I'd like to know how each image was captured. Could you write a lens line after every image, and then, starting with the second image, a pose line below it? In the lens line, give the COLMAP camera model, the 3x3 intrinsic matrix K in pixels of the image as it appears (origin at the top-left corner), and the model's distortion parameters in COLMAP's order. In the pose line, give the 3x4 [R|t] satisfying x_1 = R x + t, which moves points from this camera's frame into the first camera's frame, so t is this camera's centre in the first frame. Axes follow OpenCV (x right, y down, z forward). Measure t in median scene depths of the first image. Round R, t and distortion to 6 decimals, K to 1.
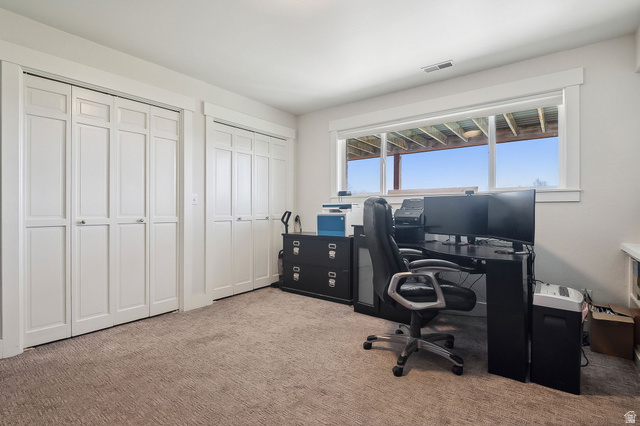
lens RADIAL K [[303.9, 0, 317.3], [0, 303.9, 212.2], [0, 0, 1]] dist [0.033928, -0.028594]
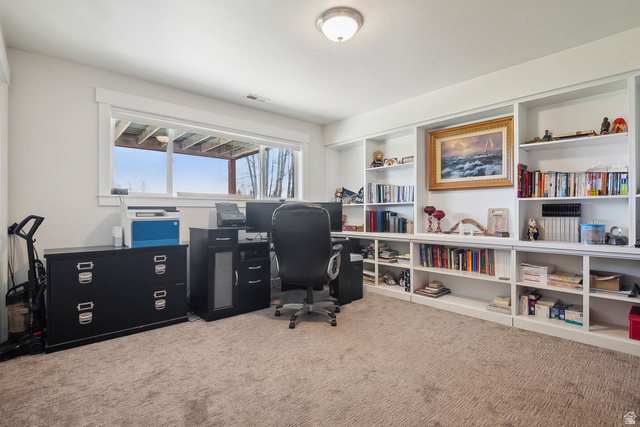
lens RADIAL K [[303.9, 0, 317.3], [0, 303.9, 212.7], [0, 0, 1]] dist [0.033928, -0.028594]
pose [[0.199646, -0.001622, 0.979867, -0.677161], [0.003991, 0.999992, 0.000843, -0.008353], [-0.979860, 0.003743, 0.199651, 0.445035]]
